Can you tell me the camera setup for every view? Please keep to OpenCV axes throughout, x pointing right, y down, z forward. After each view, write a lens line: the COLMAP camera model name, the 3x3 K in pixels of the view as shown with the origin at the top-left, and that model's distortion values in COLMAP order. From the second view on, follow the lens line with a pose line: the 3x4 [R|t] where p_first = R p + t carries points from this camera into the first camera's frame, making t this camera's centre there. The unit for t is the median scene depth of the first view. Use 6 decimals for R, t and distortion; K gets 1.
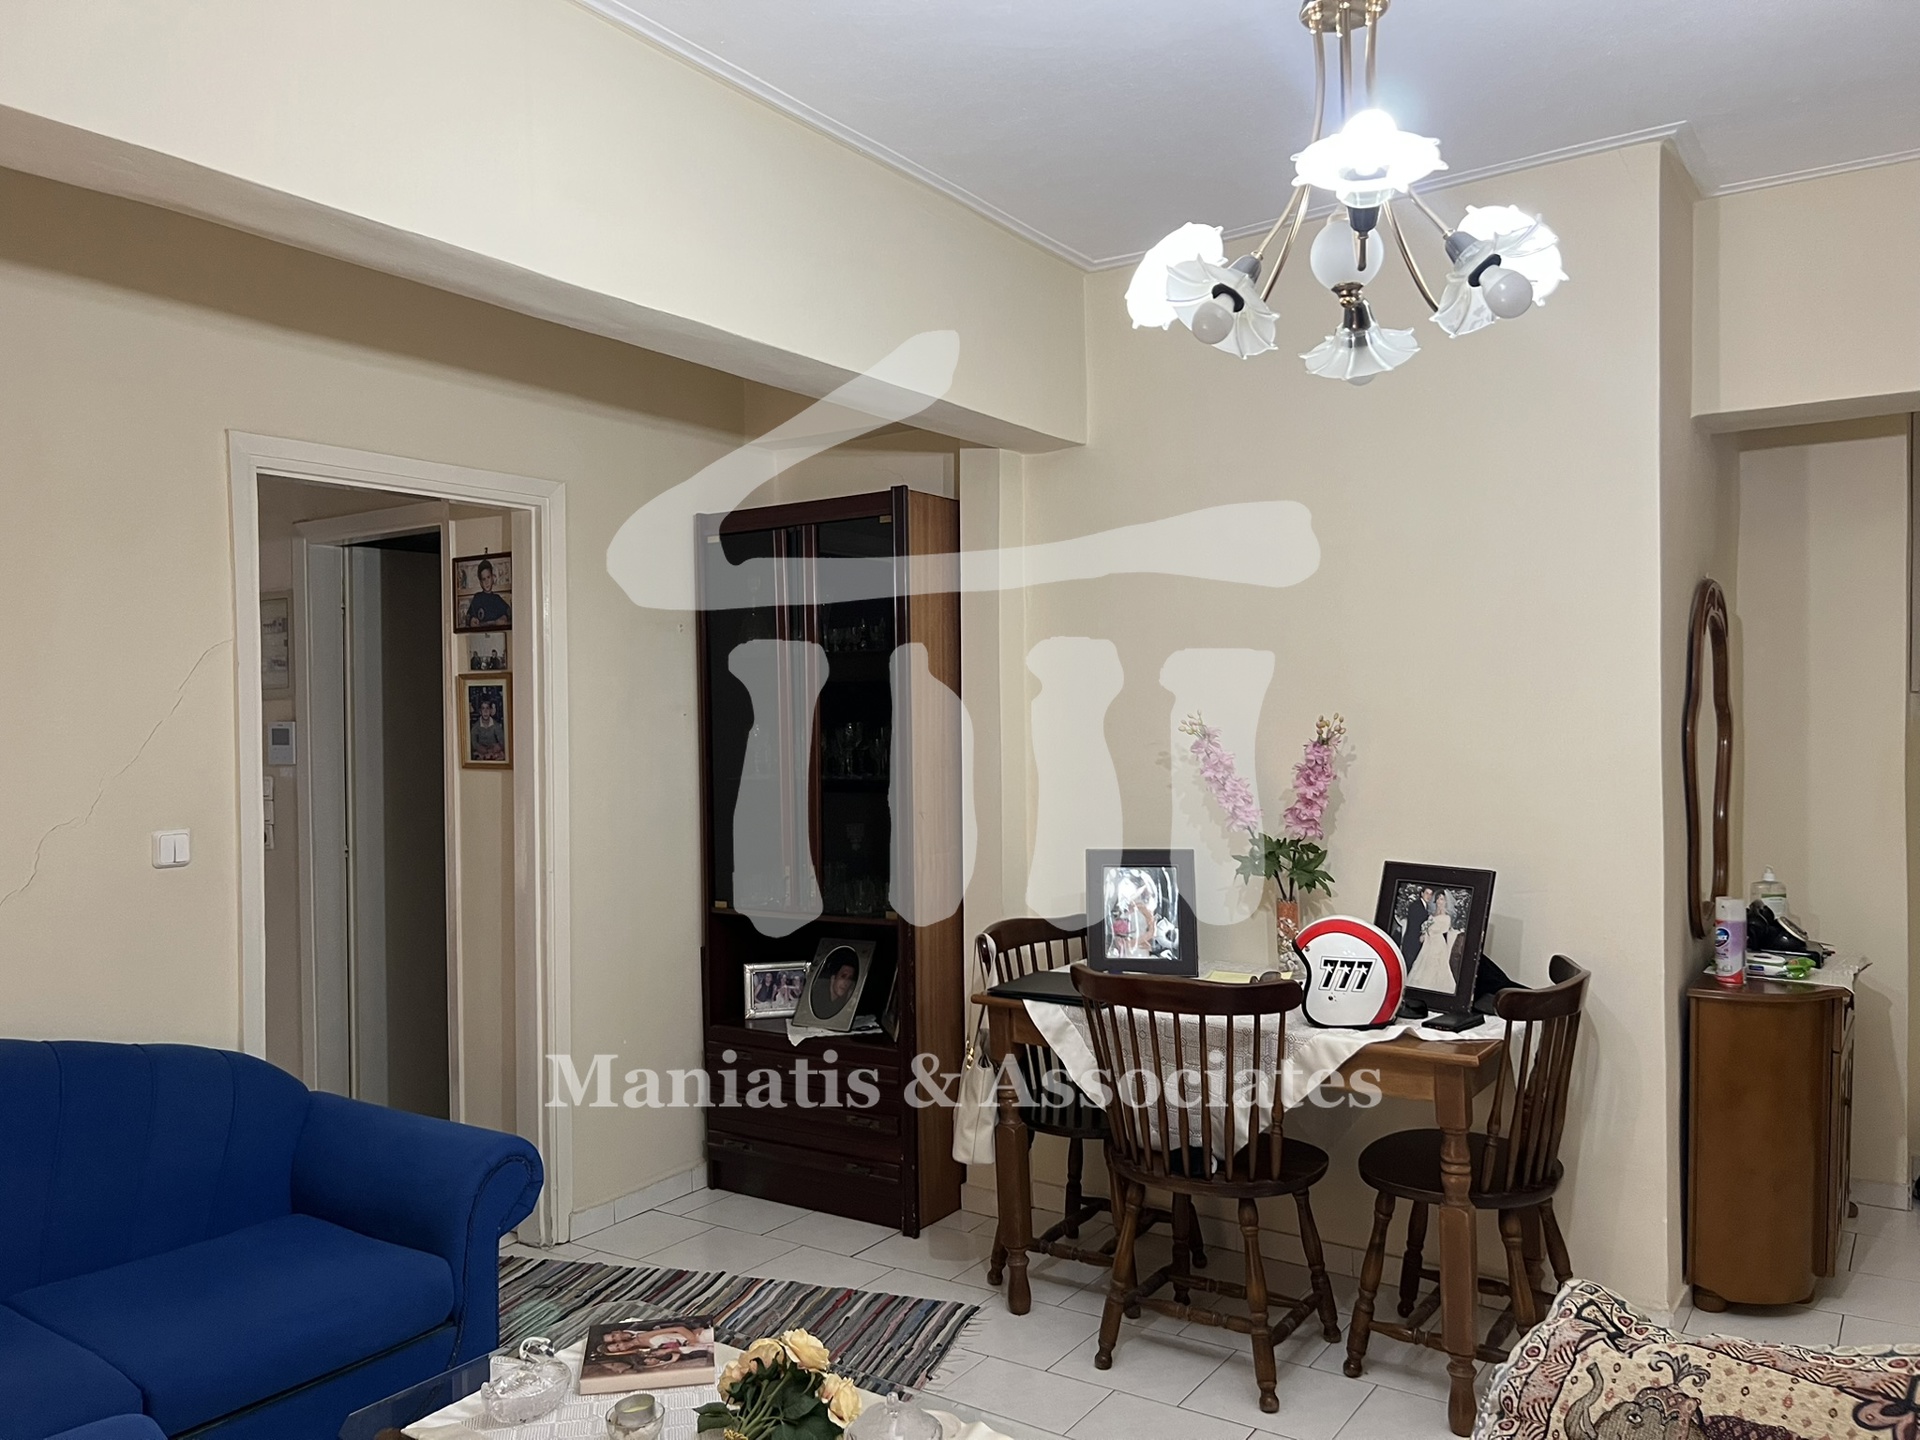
lens RADIAL K [[1451.4, 0, 951.2], [0, 1451.4, 717.1], [0, 0, 1]] dist [0.054083, -0.060405]
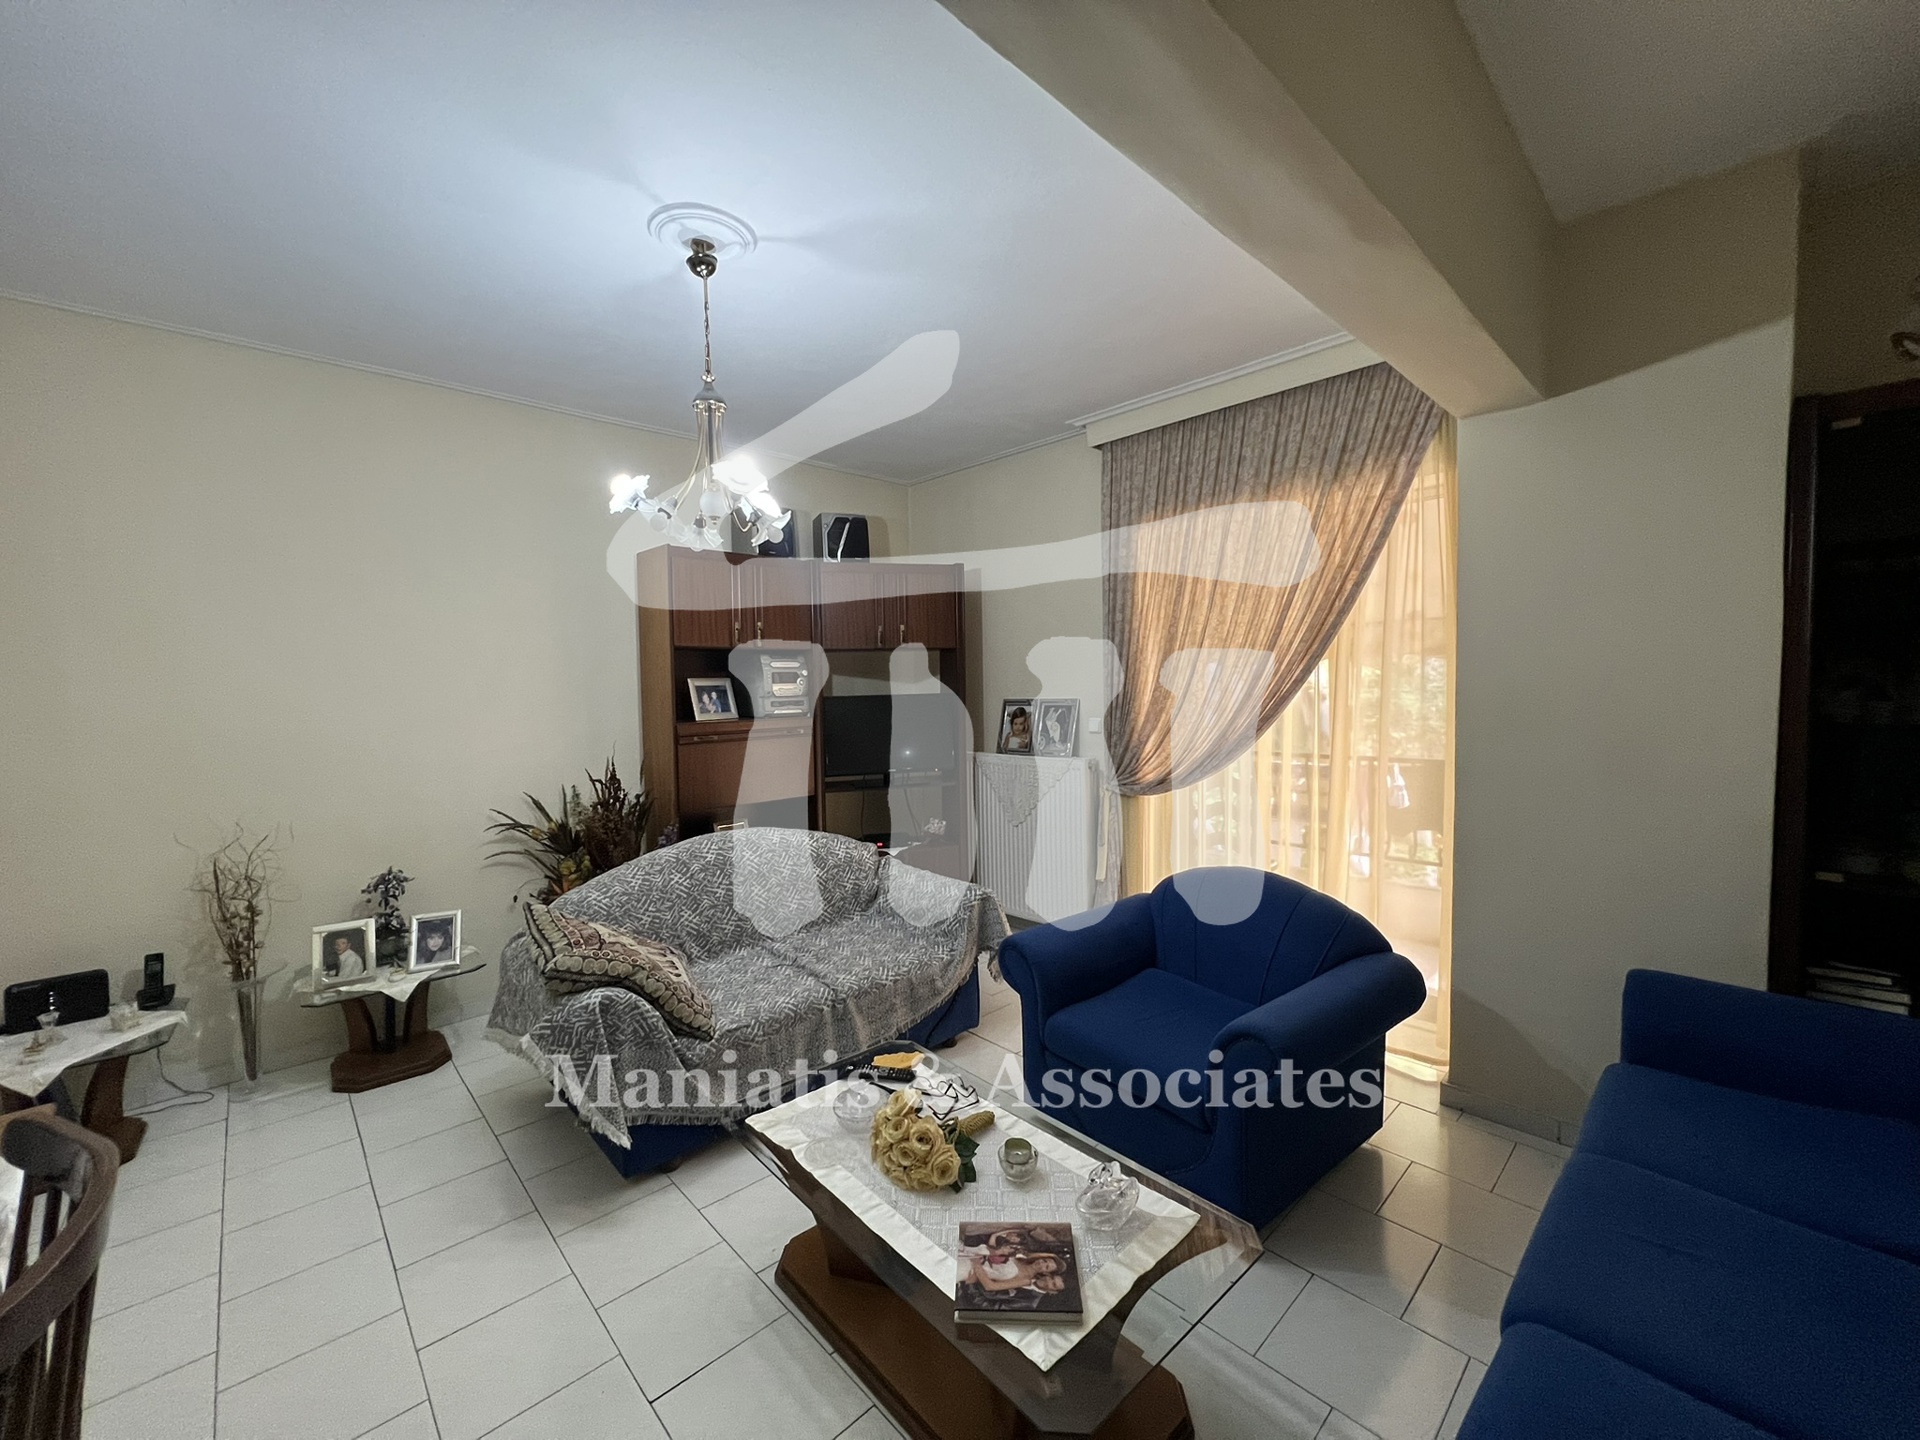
lens RADIAL K [[768.4, 0, 956.5], [0, 768.4, 718.3], [0, 0, 1]] dist [-0.002753, 0.000918]
pose [[-0.975135, 0.022935, 0.220420, -0.219123], [0.033306, 0.998500, 0.043450, 0.007985], [-0.219093, 0.049711, -0.974437, 1.138716]]
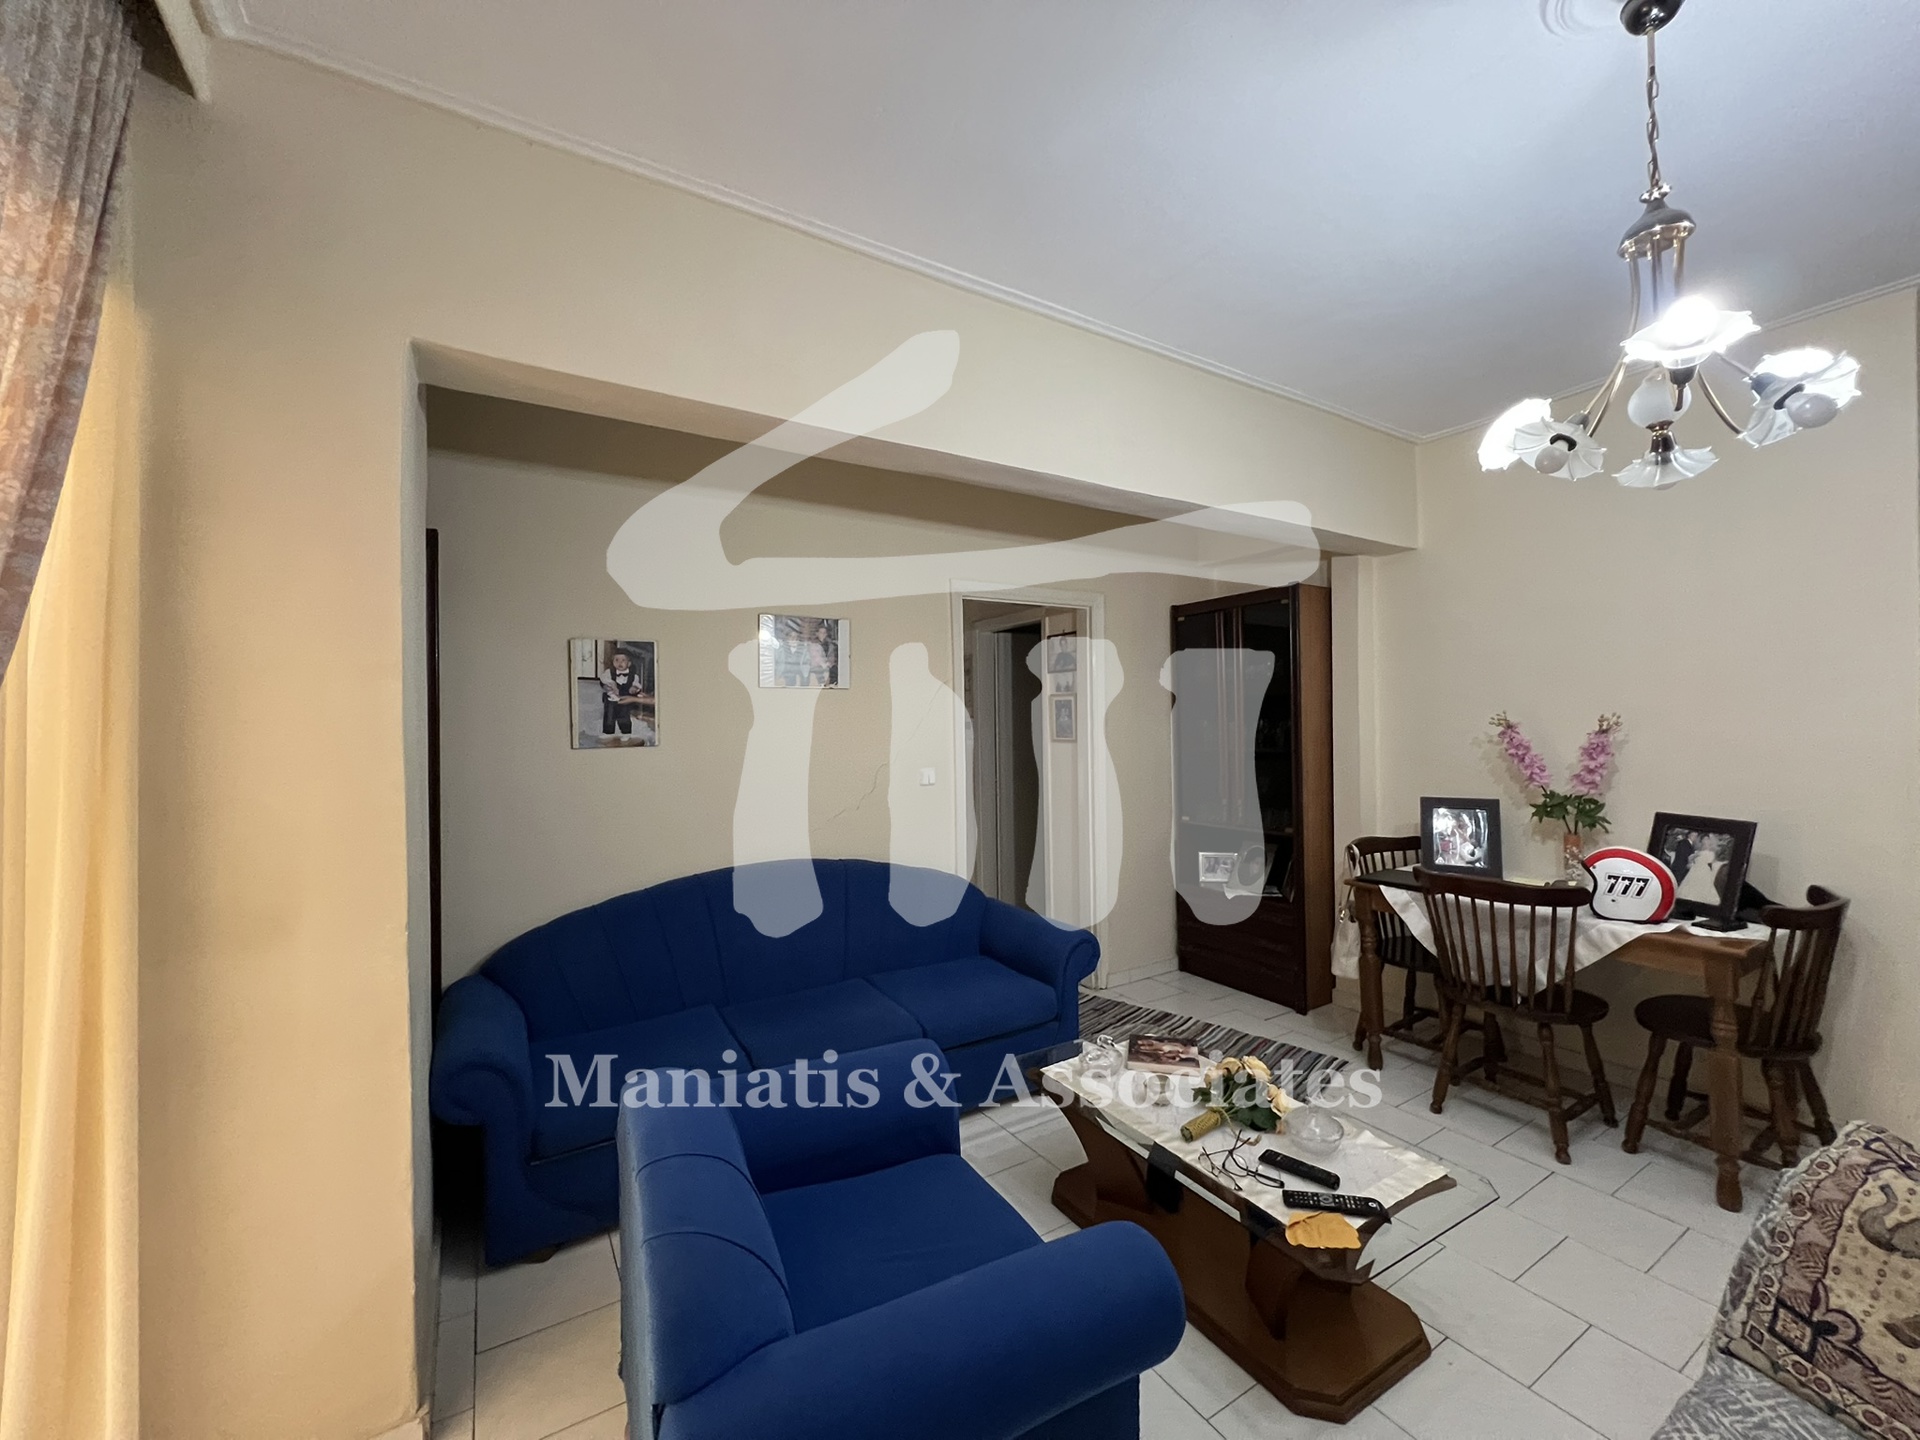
lens RADIAL K [[770.2, 0, 958.1], [0, 770.2, 716.7], [0, 0, 1]] dist [-0.001182, 0.000488]
pose [[0.912076, -0.000750, -0.410021, -0.030181], [0.000452, 1.000000, -0.000823, 0.002342], [0.410021, 0.000566, 0.912076, -0.004762]]
